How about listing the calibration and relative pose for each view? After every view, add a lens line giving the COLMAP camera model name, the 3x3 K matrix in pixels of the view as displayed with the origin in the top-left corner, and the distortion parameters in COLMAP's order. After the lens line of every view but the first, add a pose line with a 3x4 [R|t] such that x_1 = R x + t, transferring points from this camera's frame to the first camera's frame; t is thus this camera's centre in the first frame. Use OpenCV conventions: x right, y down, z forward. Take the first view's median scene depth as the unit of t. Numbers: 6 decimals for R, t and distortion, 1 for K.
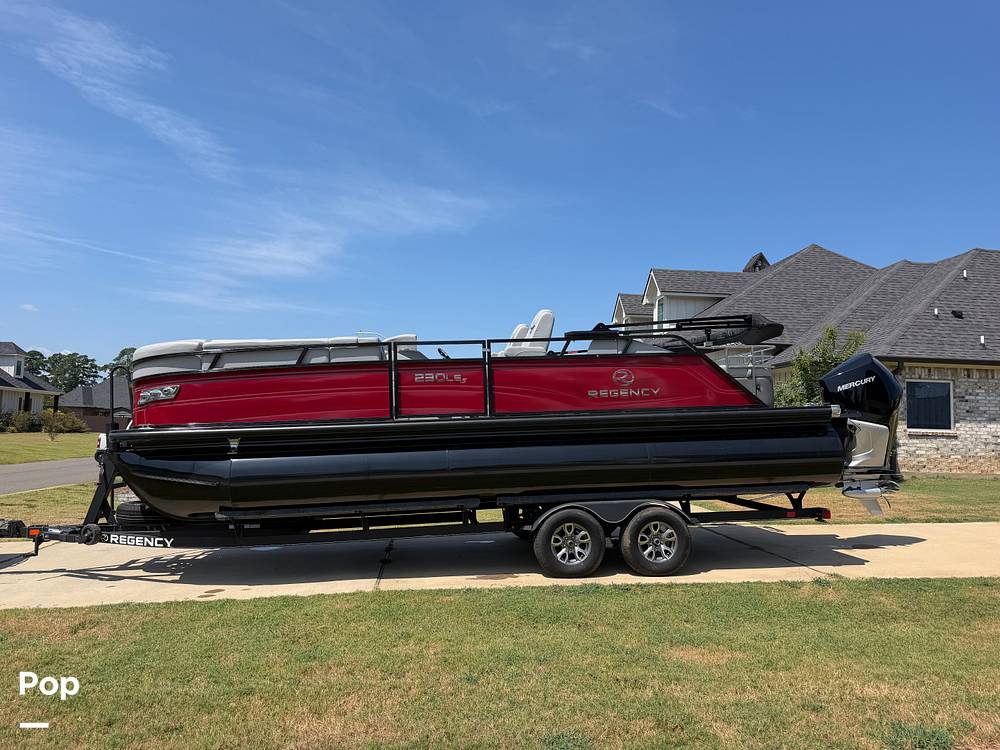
lens RADIAL K [[701.4, 0, 500.3], [0, 701.4, 373.9], [0, 0, 1]] dist [0.023196, -0.025894]
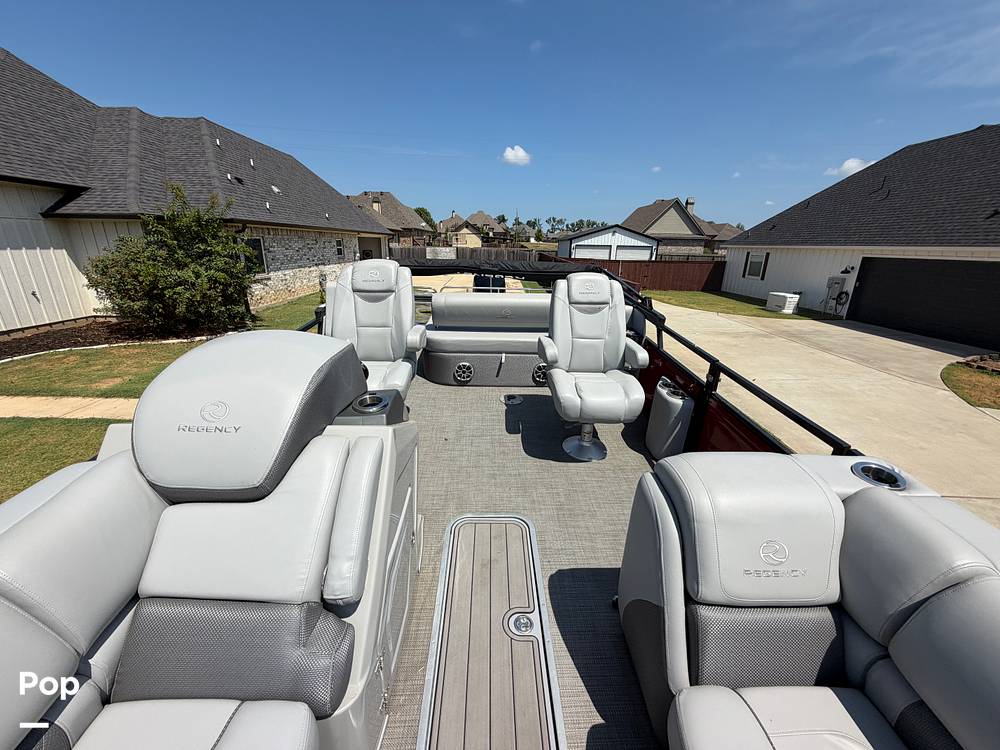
lens RADIAL K [[403.4, 0, 501.2], [0, 403.4, 375.8], [0, 0, 1]] dist [-0.003326, 0.001309]
pose [[0.098849, -0.330904, 0.938473, -0.363959], [-0.098782, 0.935171, 0.340144, -0.126273], [-0.990187, -0.126327, 0.059754, 1.115178]]
